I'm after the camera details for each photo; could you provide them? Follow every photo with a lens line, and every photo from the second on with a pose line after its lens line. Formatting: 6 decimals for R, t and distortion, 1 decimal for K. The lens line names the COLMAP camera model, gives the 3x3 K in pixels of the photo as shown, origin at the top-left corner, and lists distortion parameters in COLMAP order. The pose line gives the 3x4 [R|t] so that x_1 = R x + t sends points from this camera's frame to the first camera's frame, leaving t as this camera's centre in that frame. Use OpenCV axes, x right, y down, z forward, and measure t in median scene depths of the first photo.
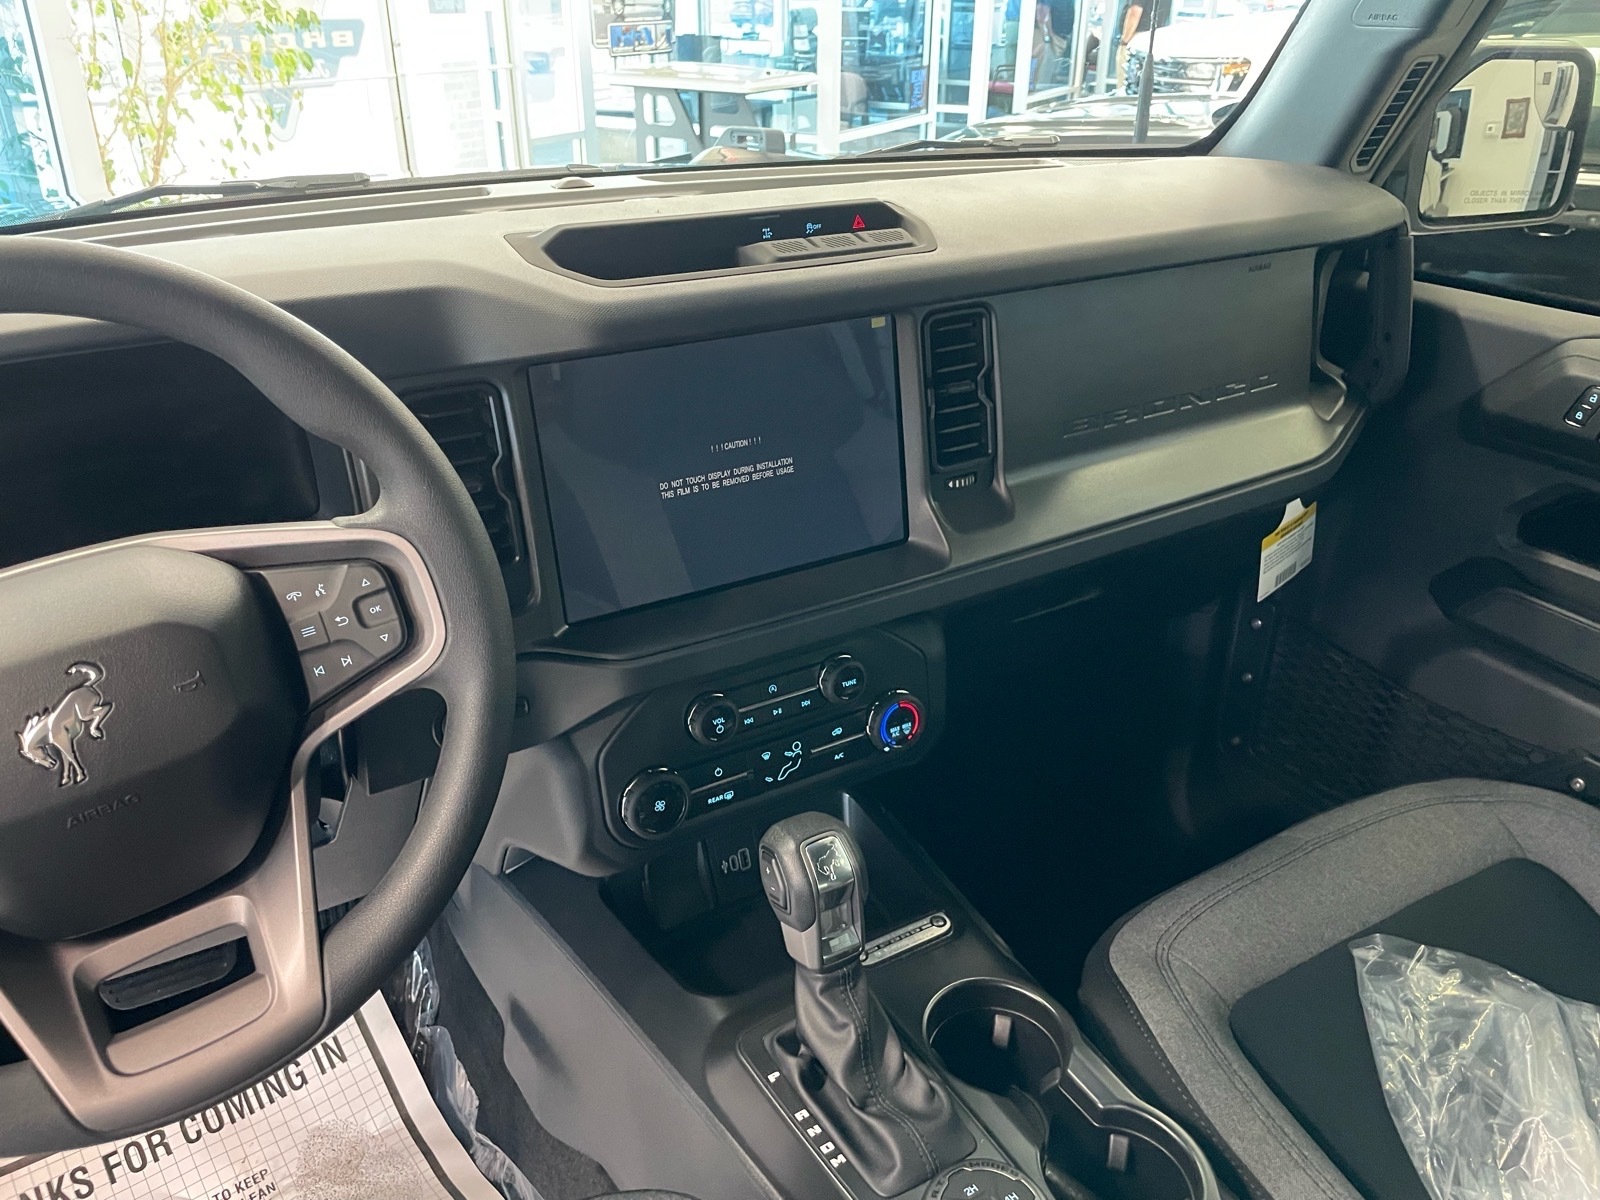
lens RADIAL K [[1232.1, 0, 800.0], [0, 1232.1, 600.0], [0, 0, 1]] dist [0.089622, -0.134086]
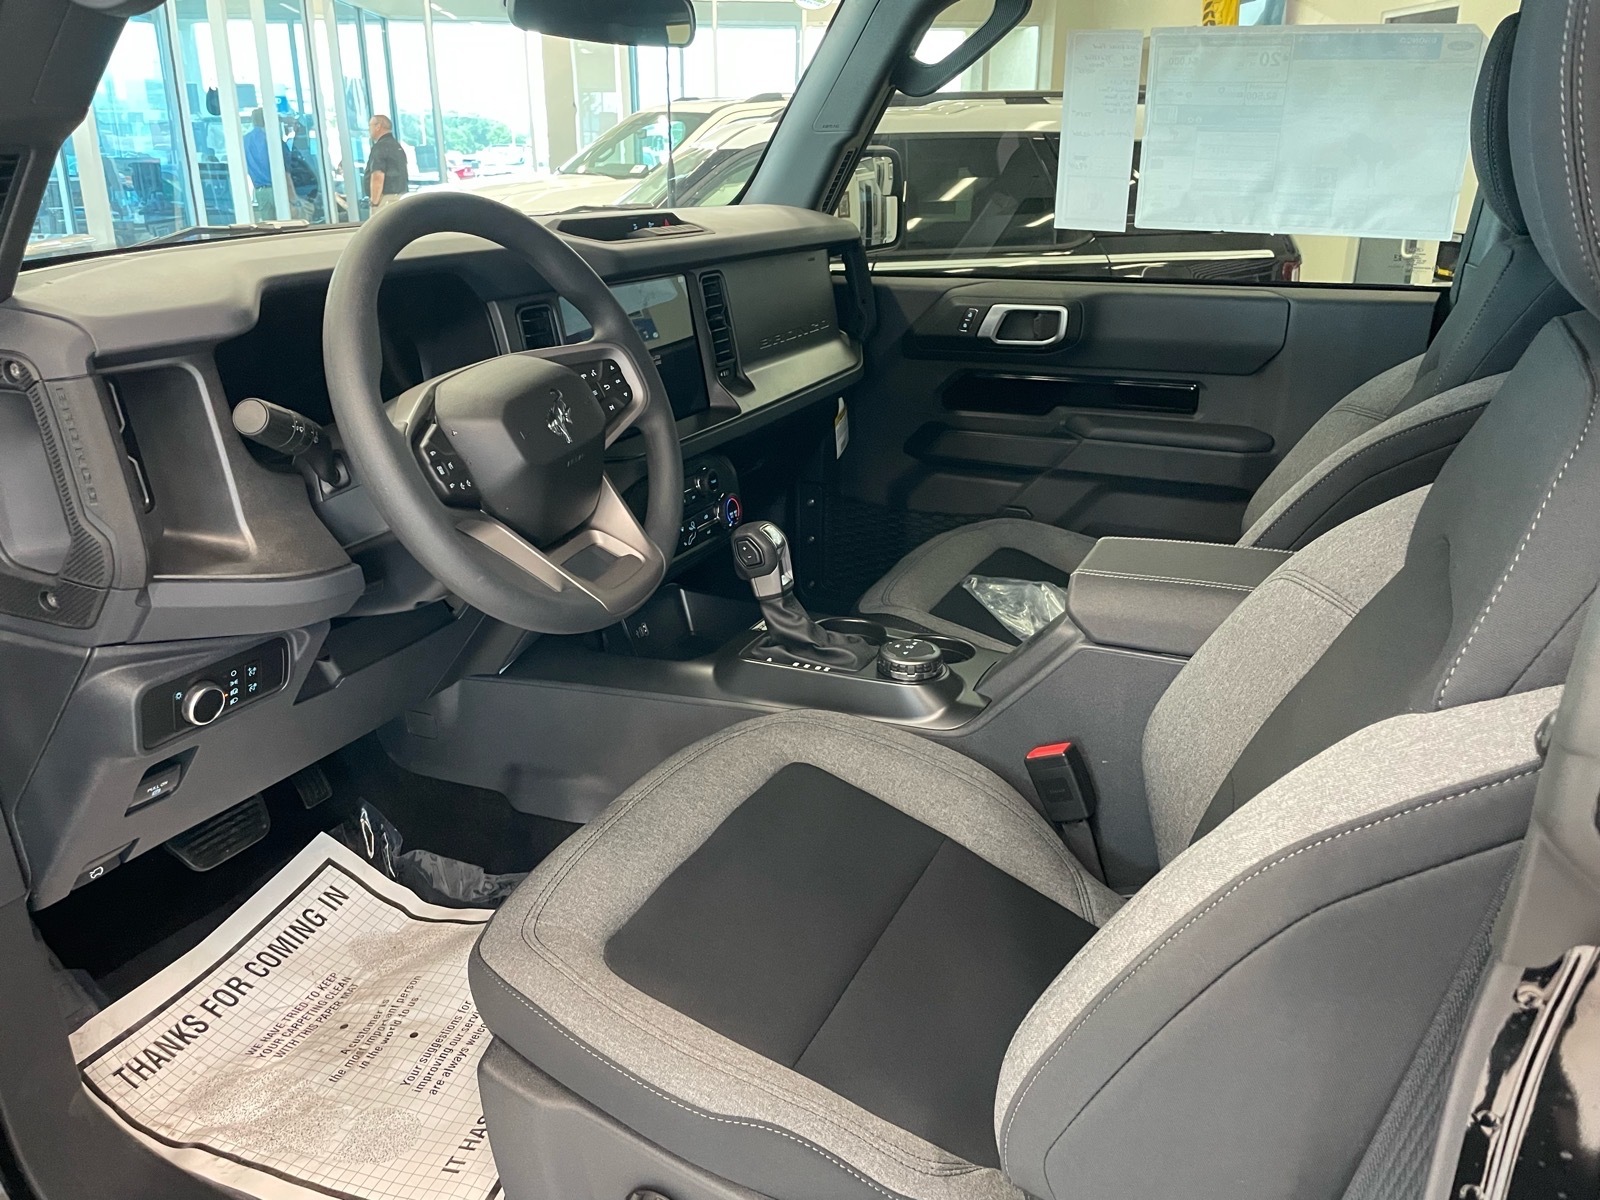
lens RADIAL K [[1232.1, 0, 800.0], [0, 1232.1, 600.0], [0, 0, 1]] dist [0.089622, -0.134086]
pose [[0.831063, -0.195150, 0.520818, -0.636713], [0.255405, 0.965755, -0.045679, 0.271687], [-0.494068, 0.170982, 0.852445, -0.408904]]
